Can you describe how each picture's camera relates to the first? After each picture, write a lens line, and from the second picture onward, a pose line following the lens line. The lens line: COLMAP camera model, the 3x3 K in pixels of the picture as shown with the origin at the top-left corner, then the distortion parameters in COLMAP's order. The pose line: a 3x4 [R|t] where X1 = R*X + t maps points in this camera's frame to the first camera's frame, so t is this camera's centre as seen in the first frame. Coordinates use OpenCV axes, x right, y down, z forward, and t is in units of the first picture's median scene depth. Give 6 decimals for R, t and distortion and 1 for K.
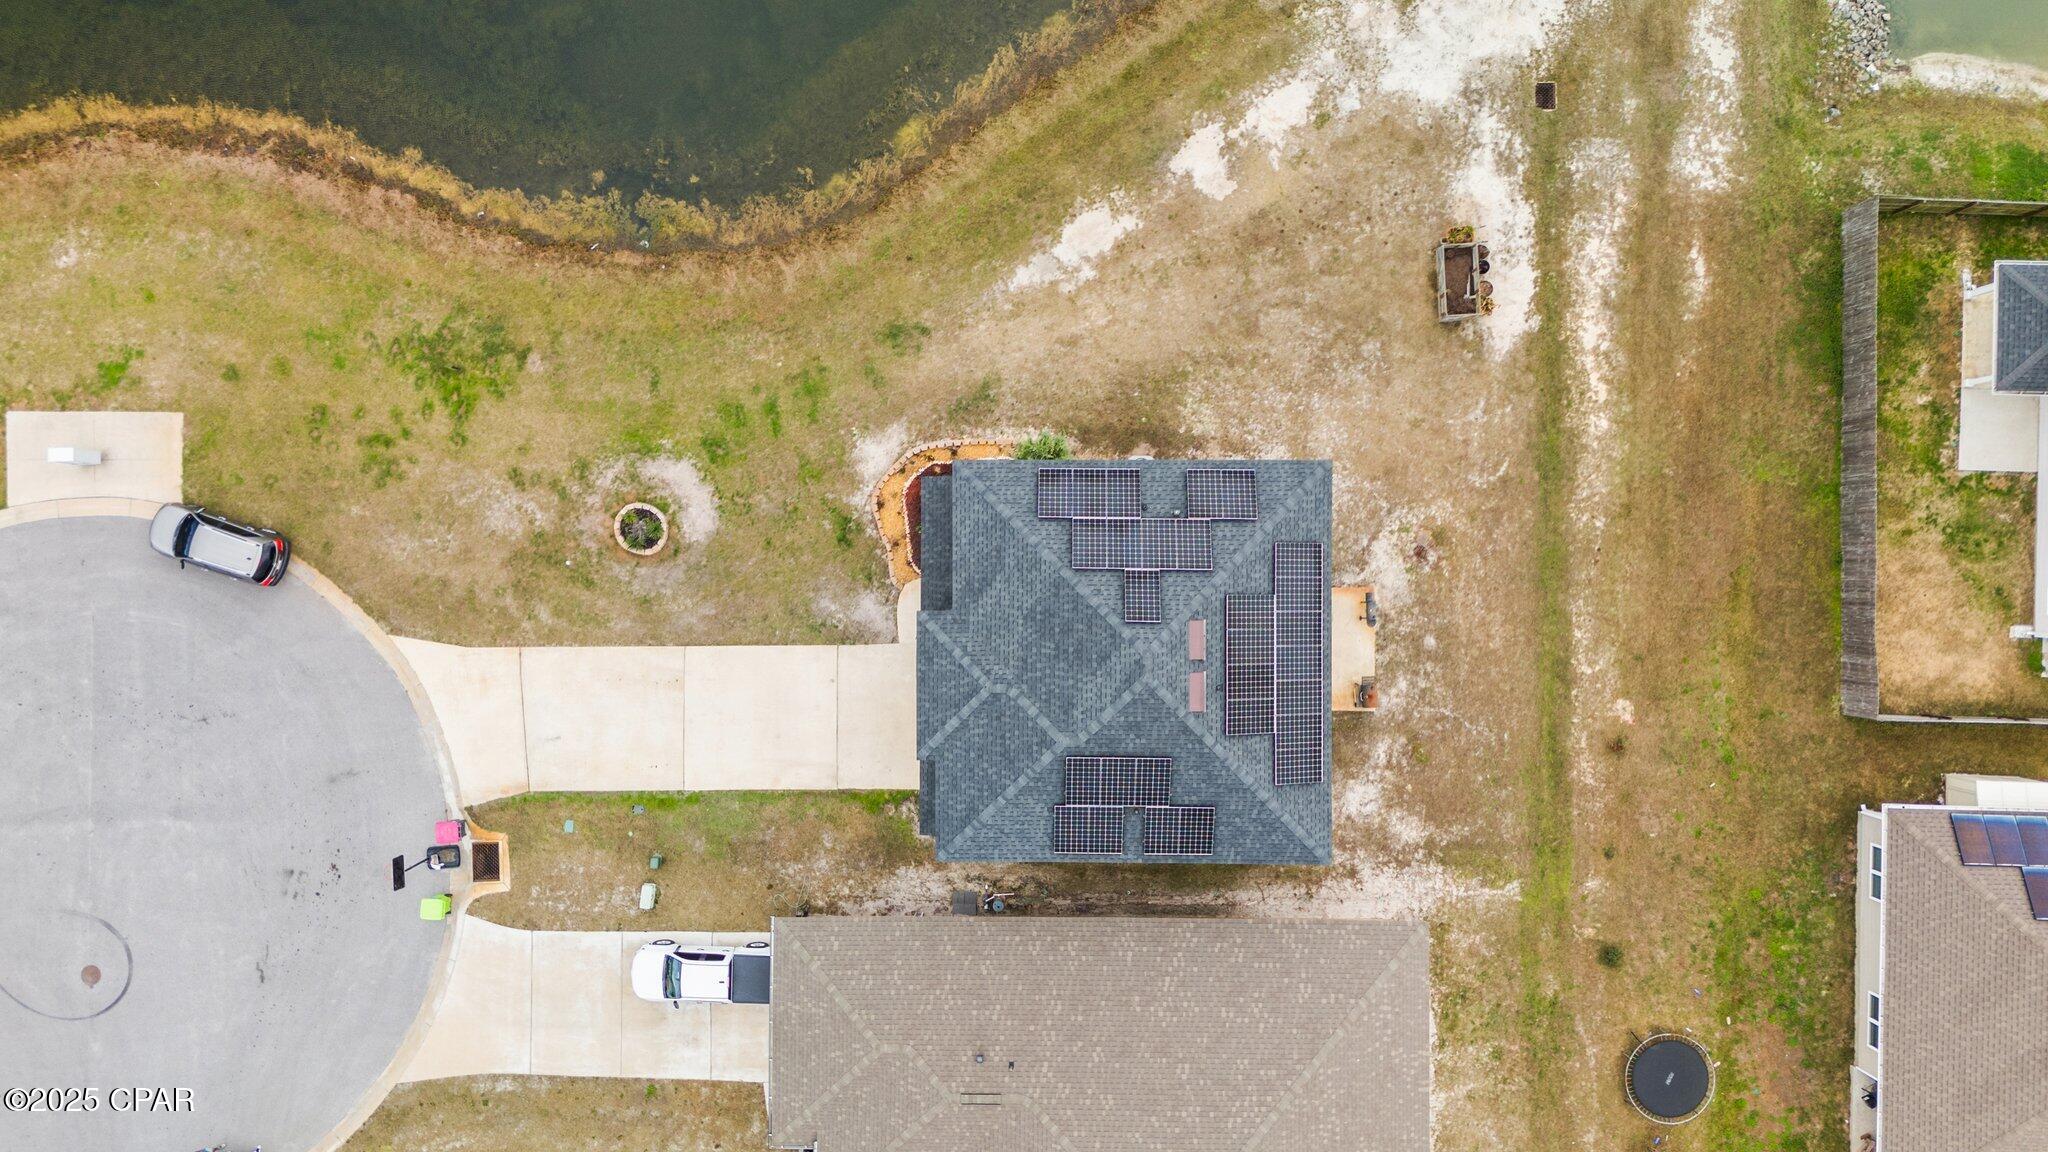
lens RADIAL K [[1533.7, 0, 1024.0], [0, 1533.7, 576.0], [0, 0, 1]] dist [0.072553, -0.099544]
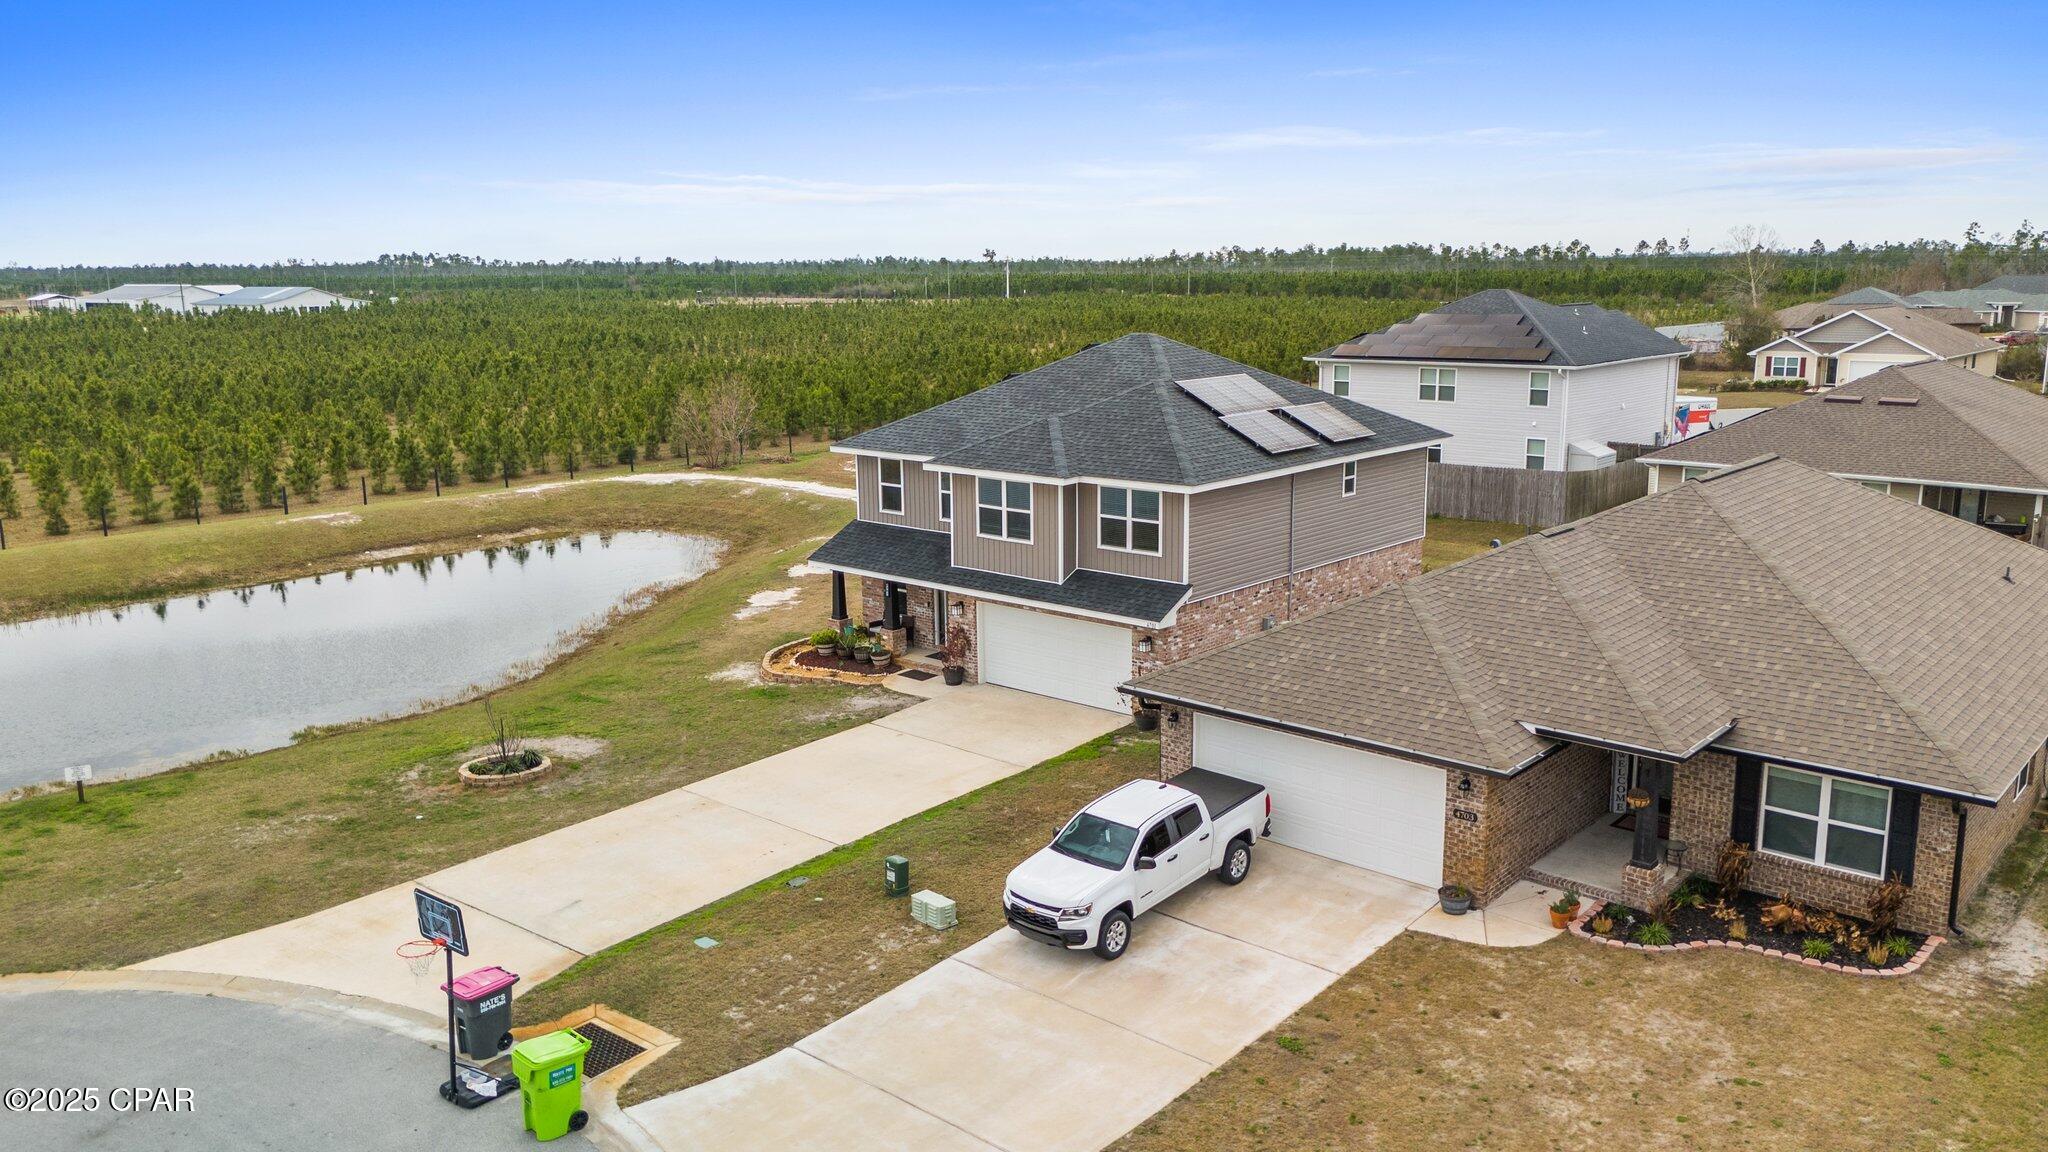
lens RADIAL K [[1529.3, 0, 1028.6], [0, 1529.3, 534.3], [0, 0, 1]] dist [0.058103, -0.045771]
pose [[0.662259, -0.128071, 0.738249, -0.556409], [0.749261, 0.107138, -0.653552, 0.523952], [0.004607, 0.985961, 0.166912, 0.804780]]
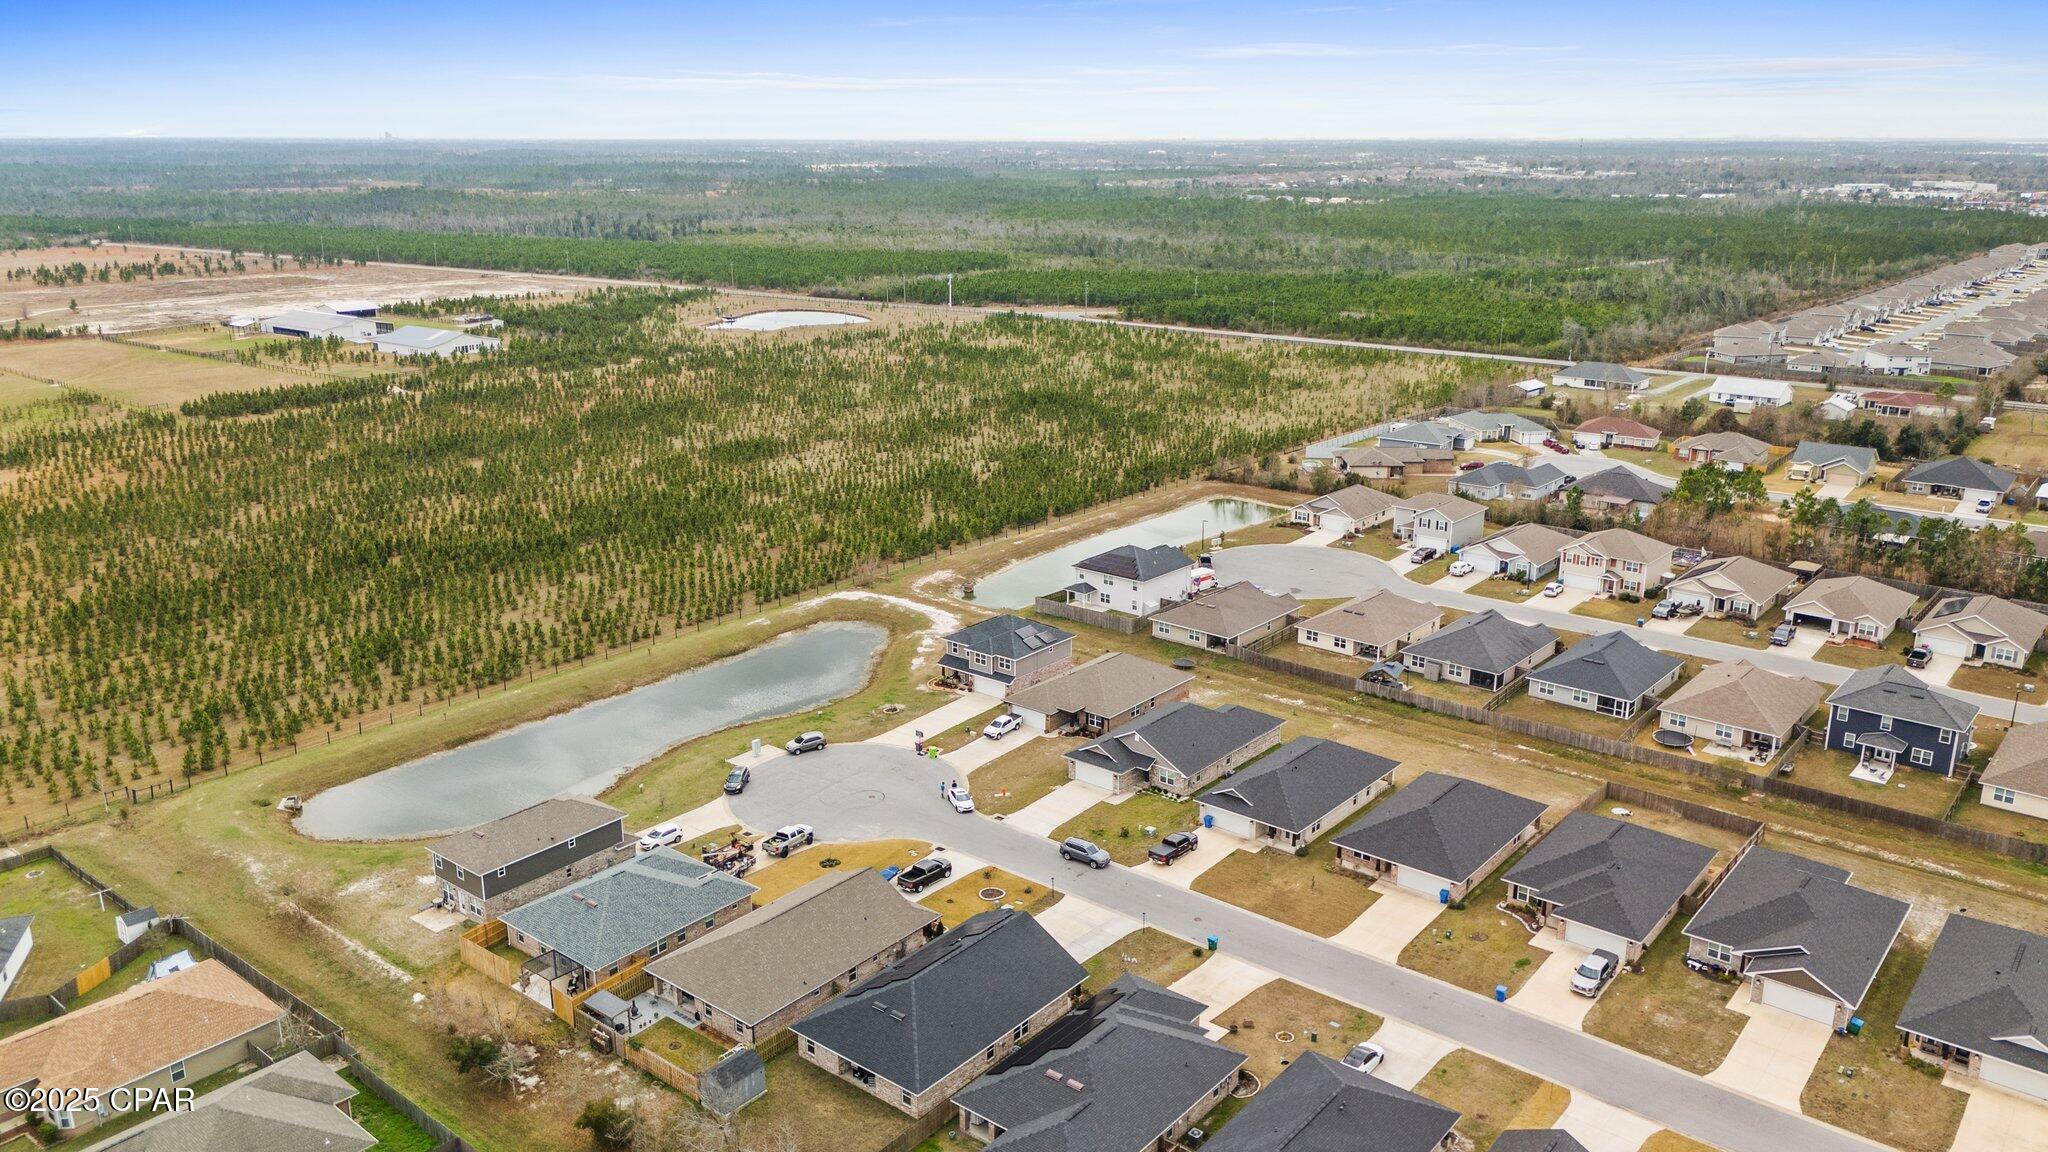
lens RADIAL K [[1529.3, 0, 1028.6], [0, 1529.3, 534.3], [0, 0, 1]] dist [0.058103, -0.045771]
pose [[0.627847, -0.187881, 0.755321, -2.571996], [0.778283, 0.162960, -0.606399, 2.223658], [-0.009157, 0.968579, 0.248539, -0.236839]]
